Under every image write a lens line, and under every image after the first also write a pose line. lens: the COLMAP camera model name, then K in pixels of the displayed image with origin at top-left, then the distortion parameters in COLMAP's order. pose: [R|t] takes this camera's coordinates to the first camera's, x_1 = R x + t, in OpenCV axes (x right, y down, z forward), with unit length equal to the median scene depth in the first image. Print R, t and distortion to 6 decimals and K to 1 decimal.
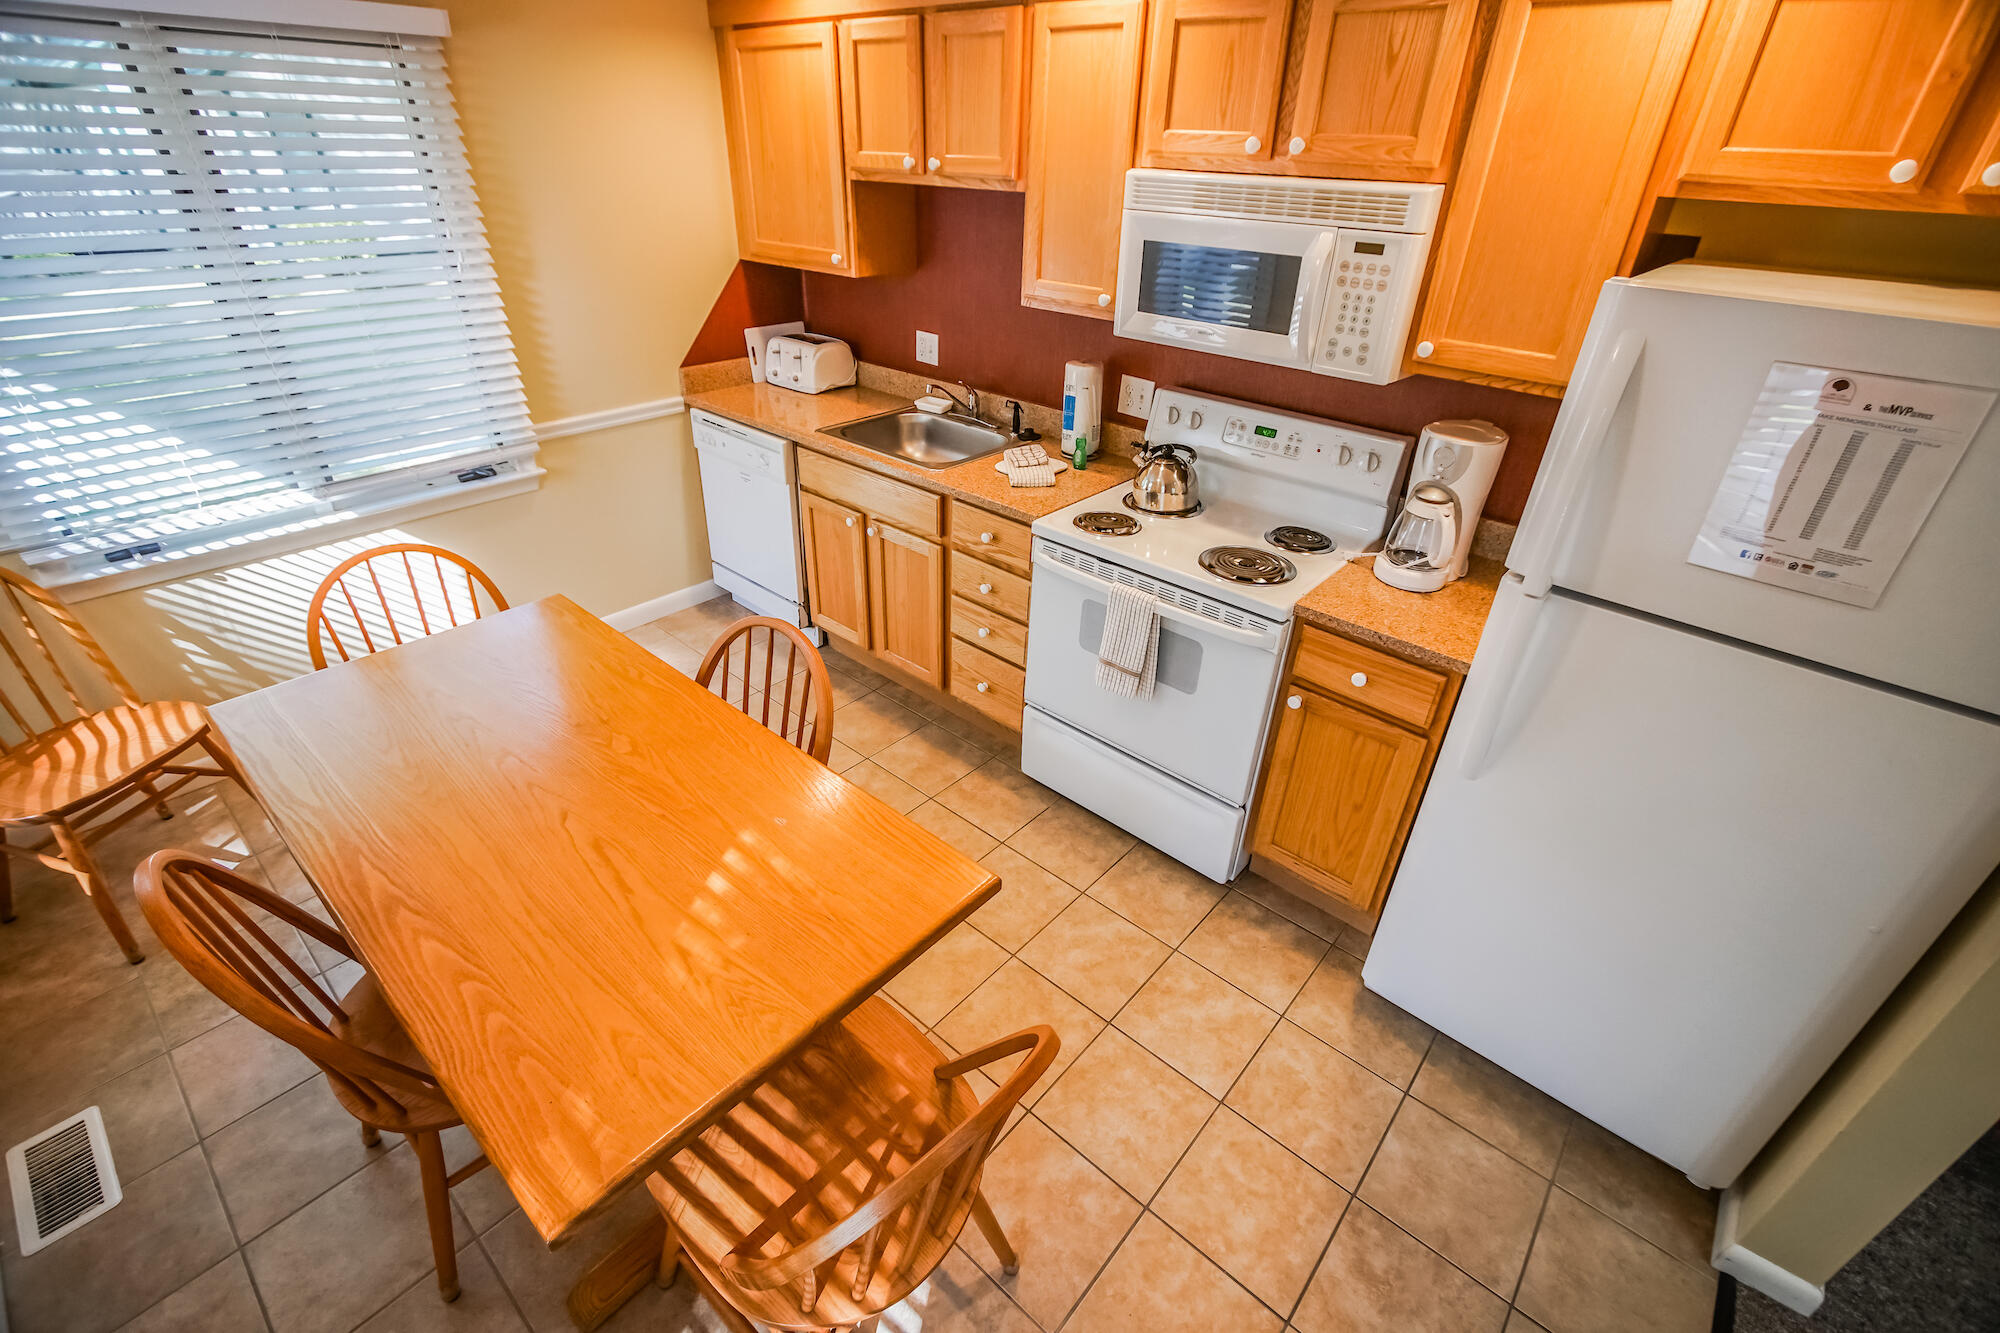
lens RADIAL K [[871.3, 0, 1000.1], [0, 871.3, 665.1], [0, 0, 1]] dist [-0.019980, 0.002092]
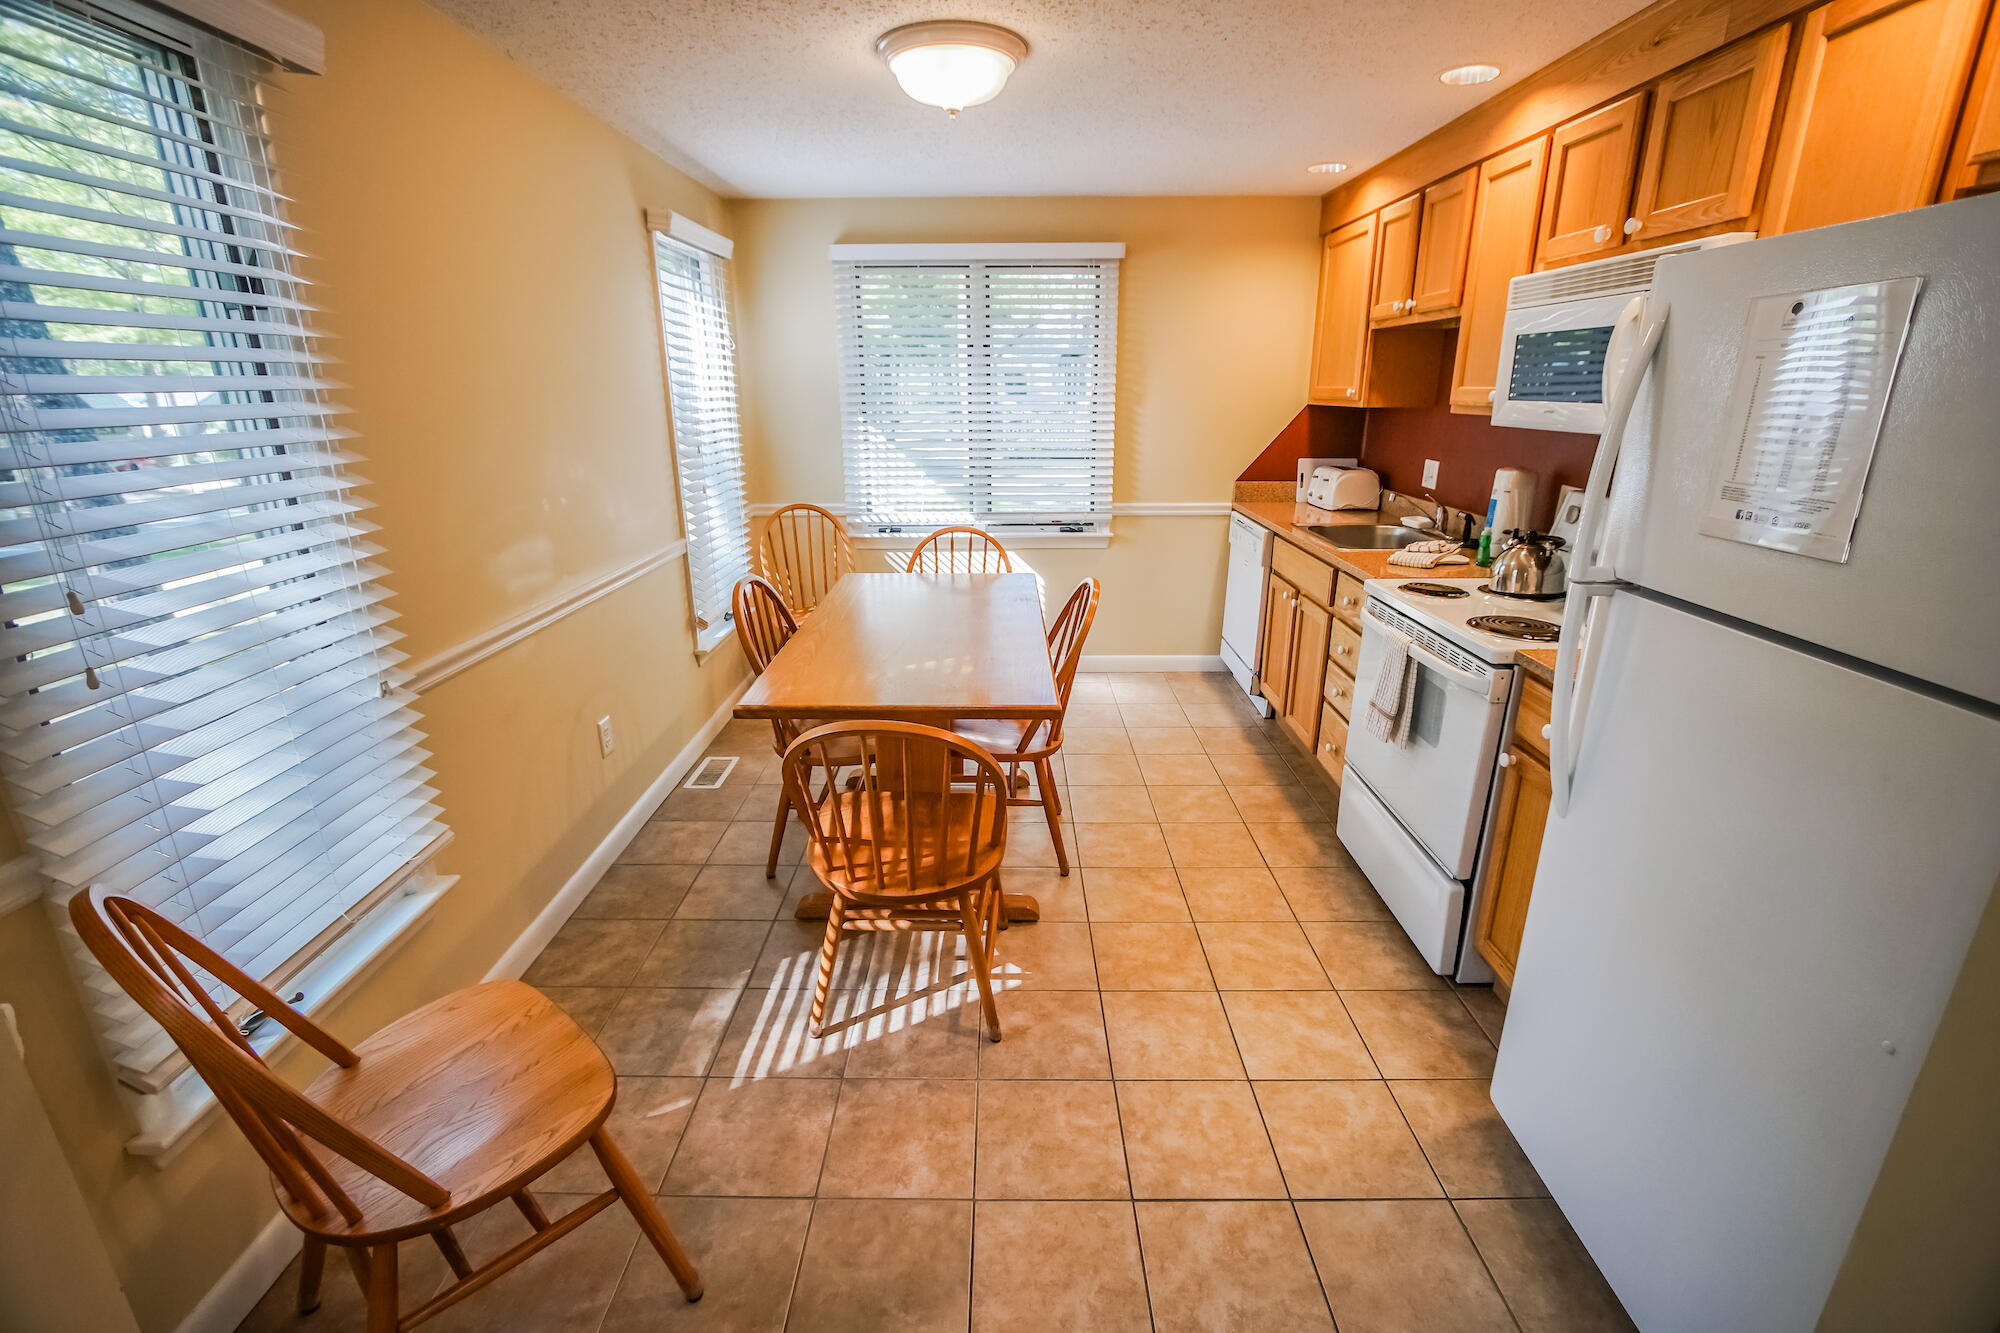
lens RADIAL K [[871.3, 0, 1002.5], [0, 871.3, 670.1], [0, 0, 1]] dist [-0.019980, 0.002092]
pose [[0.656061, 0.203665, -0.726708, 0.560973], [-0.367489, 0.927245, -0.071896, 0.191180], [0.659193, 0.314226, 0.683174, -0.022827]]
